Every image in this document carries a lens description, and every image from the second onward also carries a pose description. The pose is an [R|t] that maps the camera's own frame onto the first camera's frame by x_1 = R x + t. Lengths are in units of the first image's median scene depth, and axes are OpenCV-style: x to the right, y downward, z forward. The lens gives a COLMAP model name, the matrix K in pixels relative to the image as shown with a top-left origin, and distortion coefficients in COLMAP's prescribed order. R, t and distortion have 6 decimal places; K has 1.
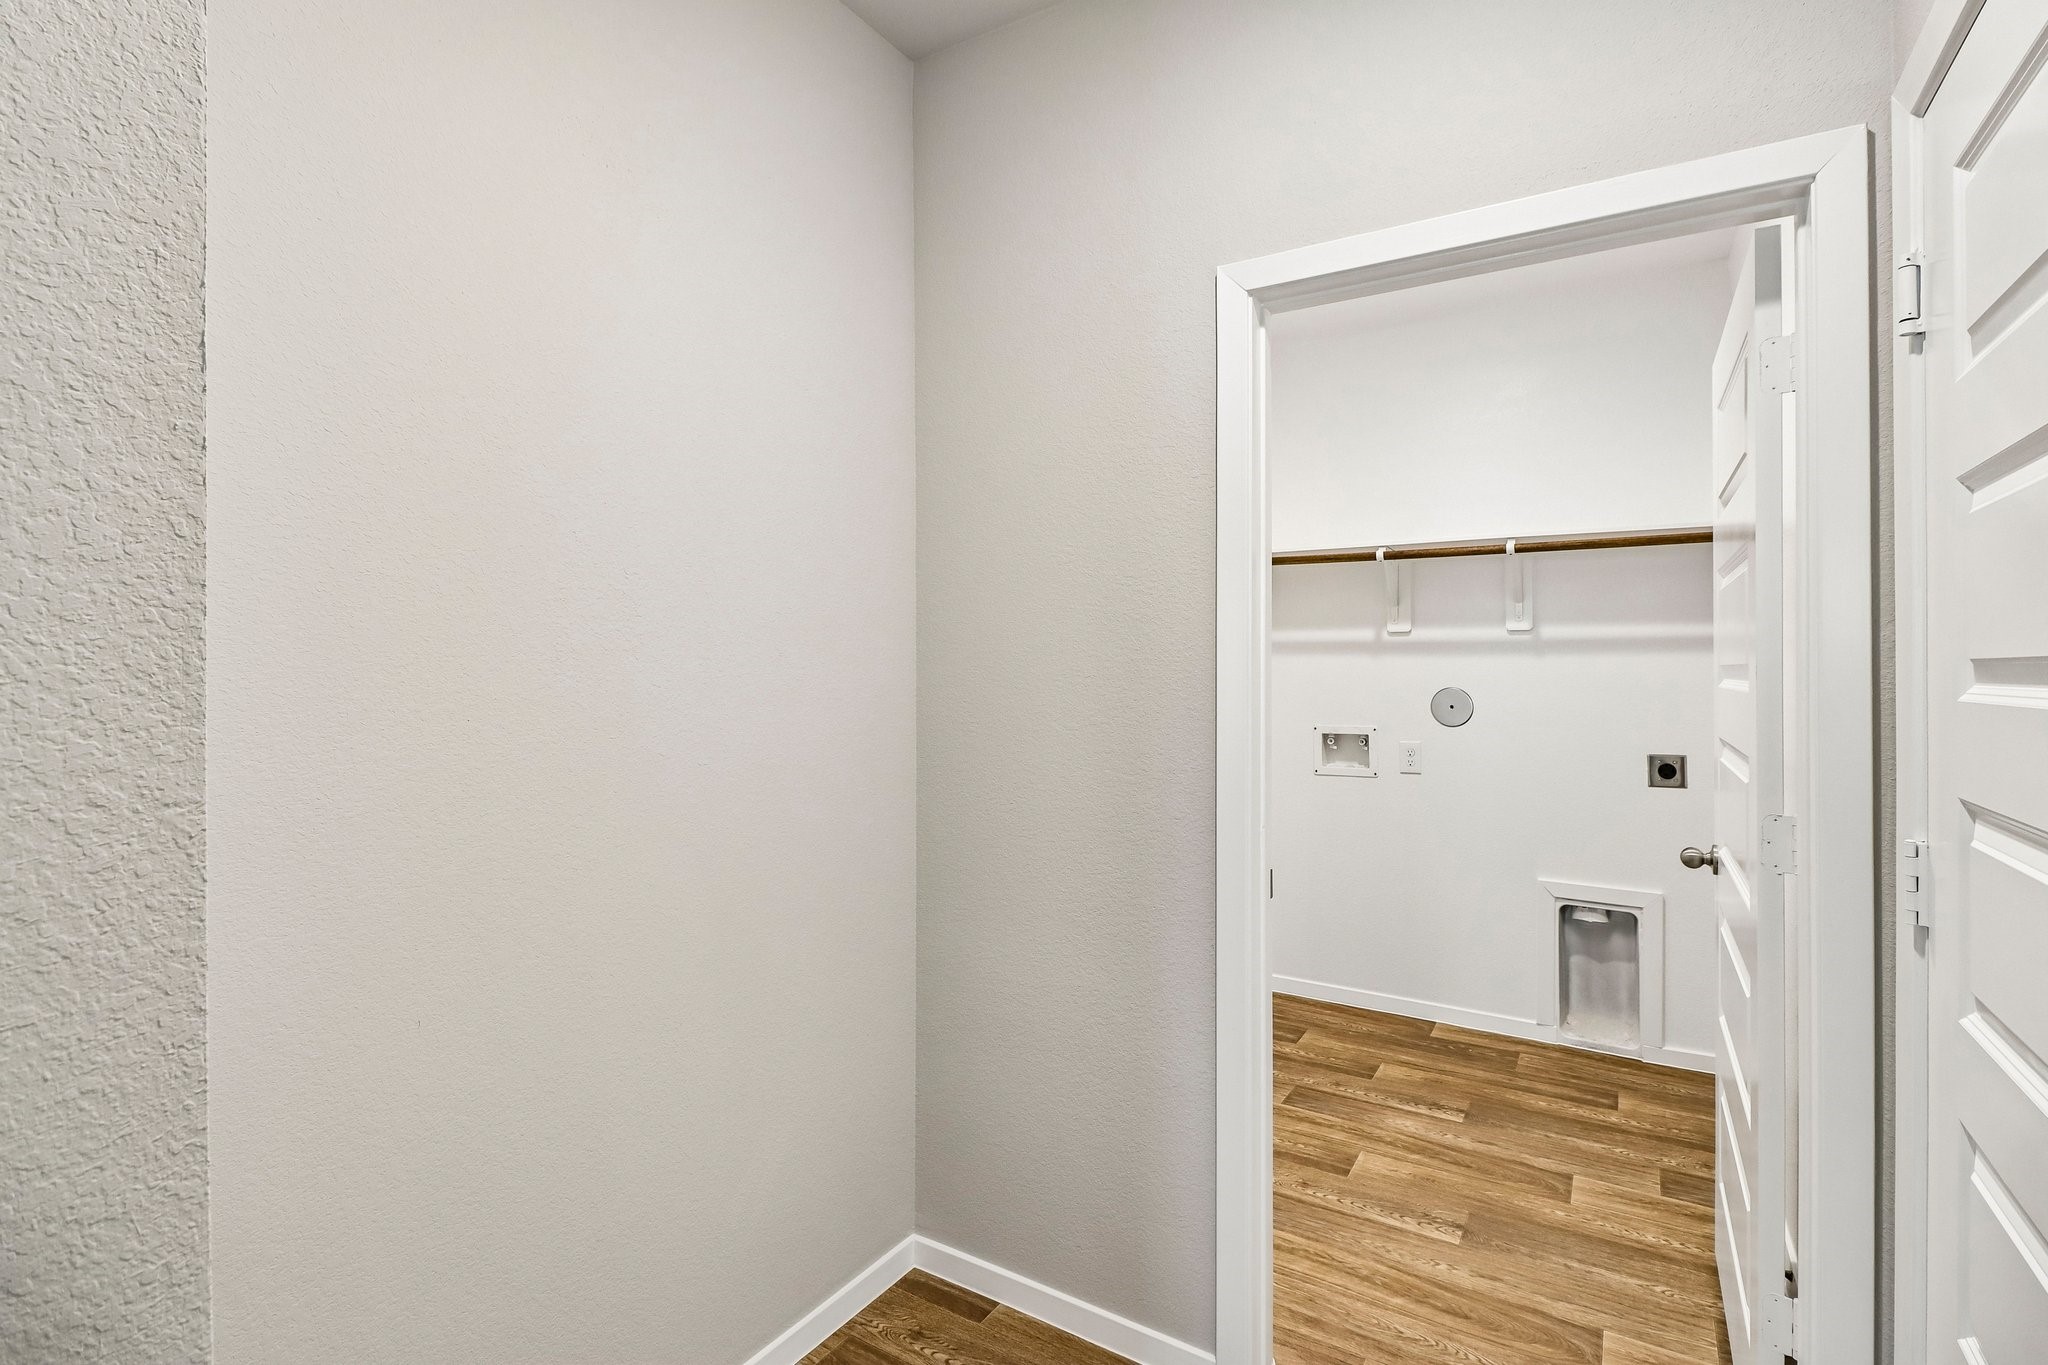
lens RADIAL K [[949.0, 0, 1024.5], [0, 949.0, 663.3], [0, 0, 1]] dist [-0.009776, -0.008417]
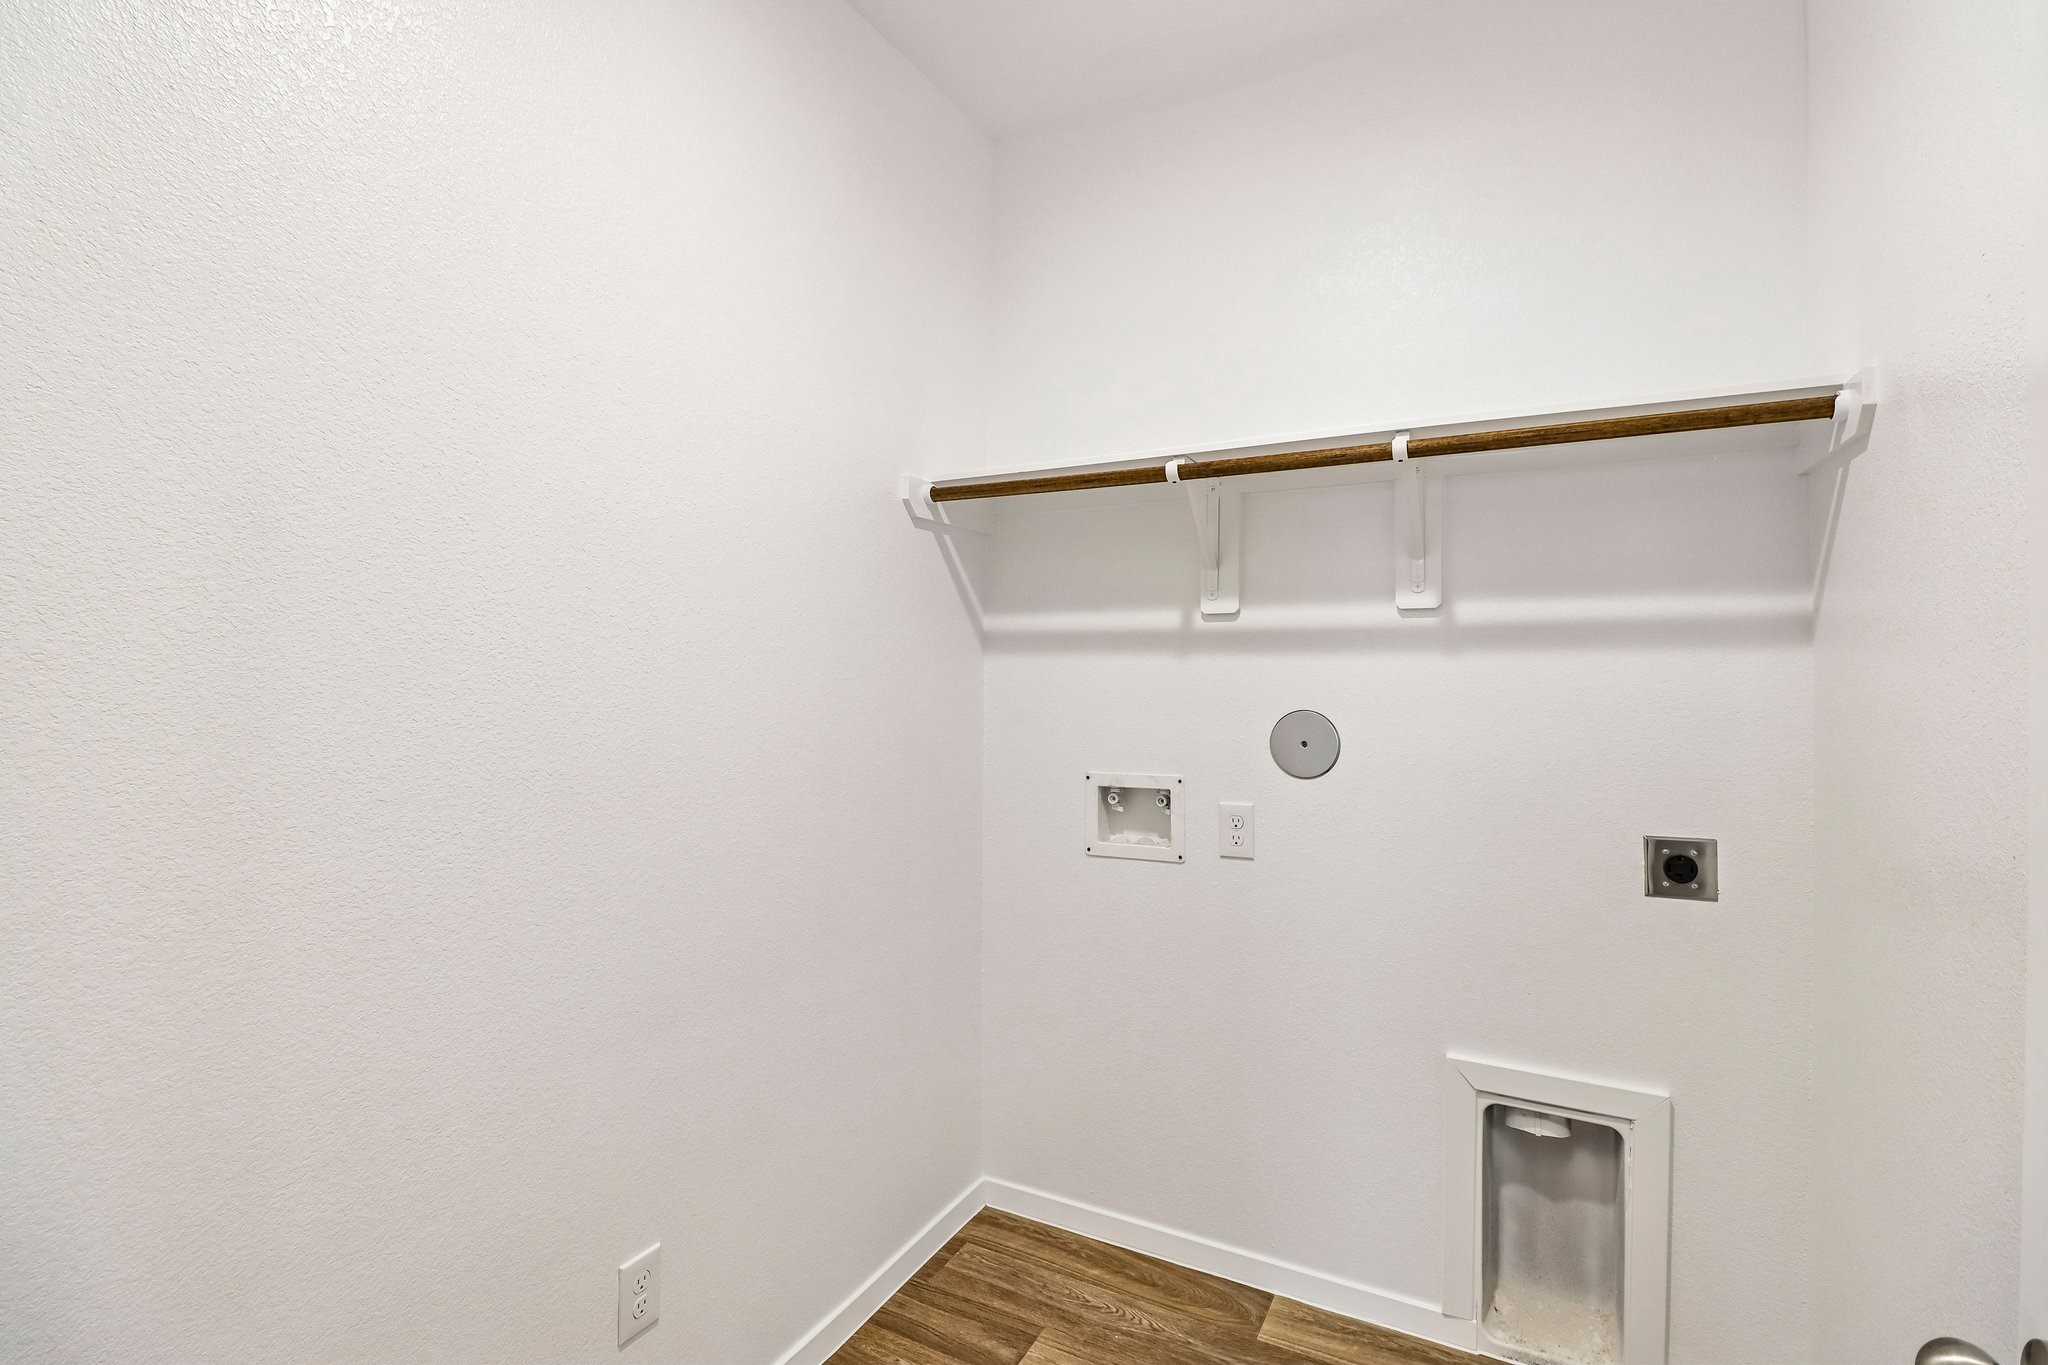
lens RADIAL K [[949.0, 0, 1026.0], [0, 949.0, 687.1], [0, 0, 1]] dist [-0.009776, -0.008417]
pose [[0.997222, -0.010578, 0.073728, 0.256575], [0.008171, 0.999426, 0.032864, -0.009068], [-0.074033, -0.032171, 0.996737, 0.469160]]
